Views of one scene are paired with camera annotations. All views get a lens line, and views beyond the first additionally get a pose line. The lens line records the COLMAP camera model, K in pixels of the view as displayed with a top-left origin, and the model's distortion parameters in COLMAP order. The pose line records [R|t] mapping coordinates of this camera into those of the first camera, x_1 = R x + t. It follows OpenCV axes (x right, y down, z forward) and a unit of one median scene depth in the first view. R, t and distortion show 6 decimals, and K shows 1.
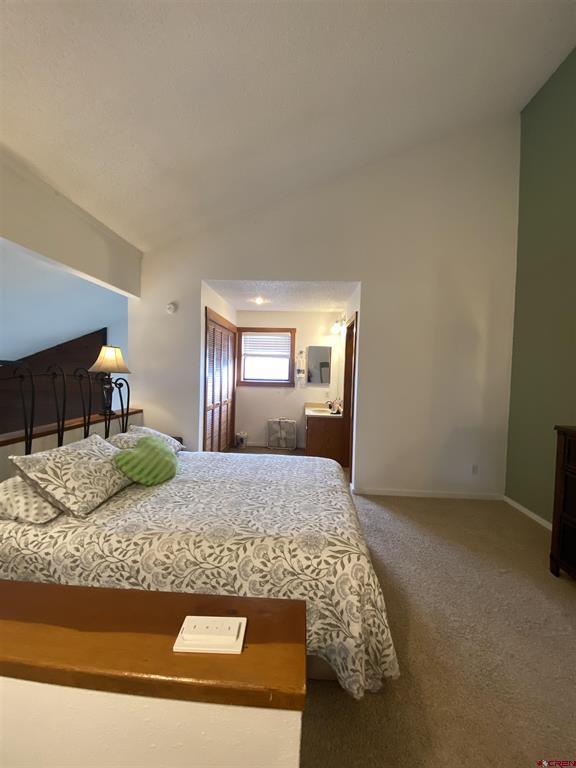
lens RADIAL K [[308.0, 0, 288.0], [0, 308.0, 376.3], [0, 0, 1]] dist [-0.008218, -0.003558]
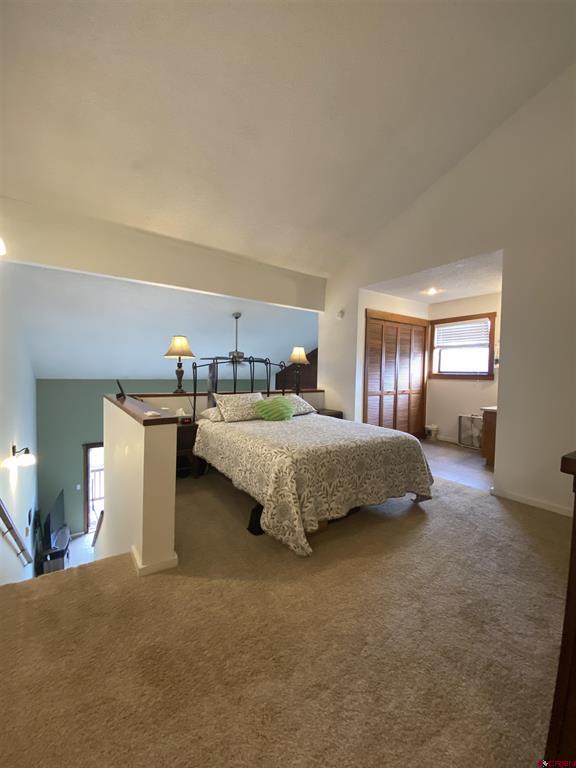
lens RADIAL K [[308.0, 0, 282.1], [0, 308.0, 384.4], [0, 0, 1]] dist [-0.008218, -0.003558]
pose [[0.596647, 0.011772, -0.802417, 0.476019], [-0.008474, 0.999929, 0.008369, 0.060814], [0.802459, 0.001806, 0.596705, 0.004740]]
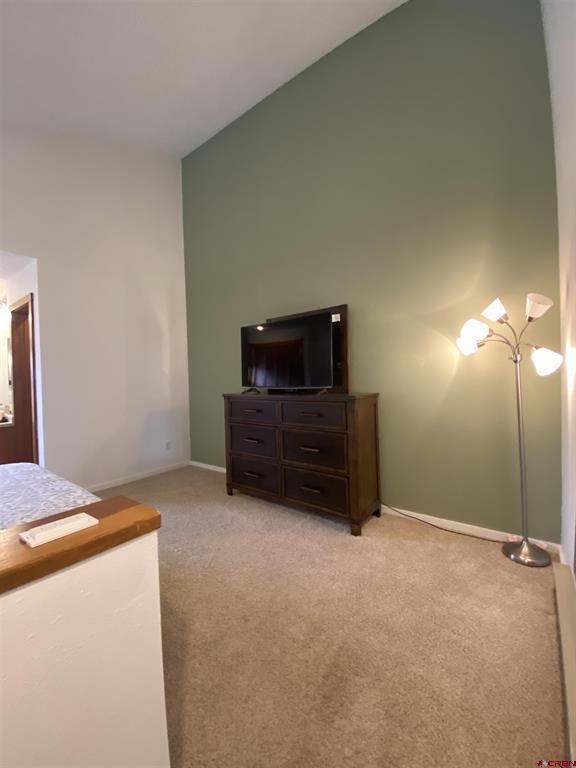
lens RADIAL K [[308.0, 0, 285.2], [0, 308.0, 380.7], [0, 0, 1]] dist [-0.008218, -0.003558]
pose [[0.565017, -0.056277, 0.823158, -0.087261], [0.055927, 0.997989, 0.029841, 0.043461], [-0.823181, 0.029176, 0.567028, -0.039254]]
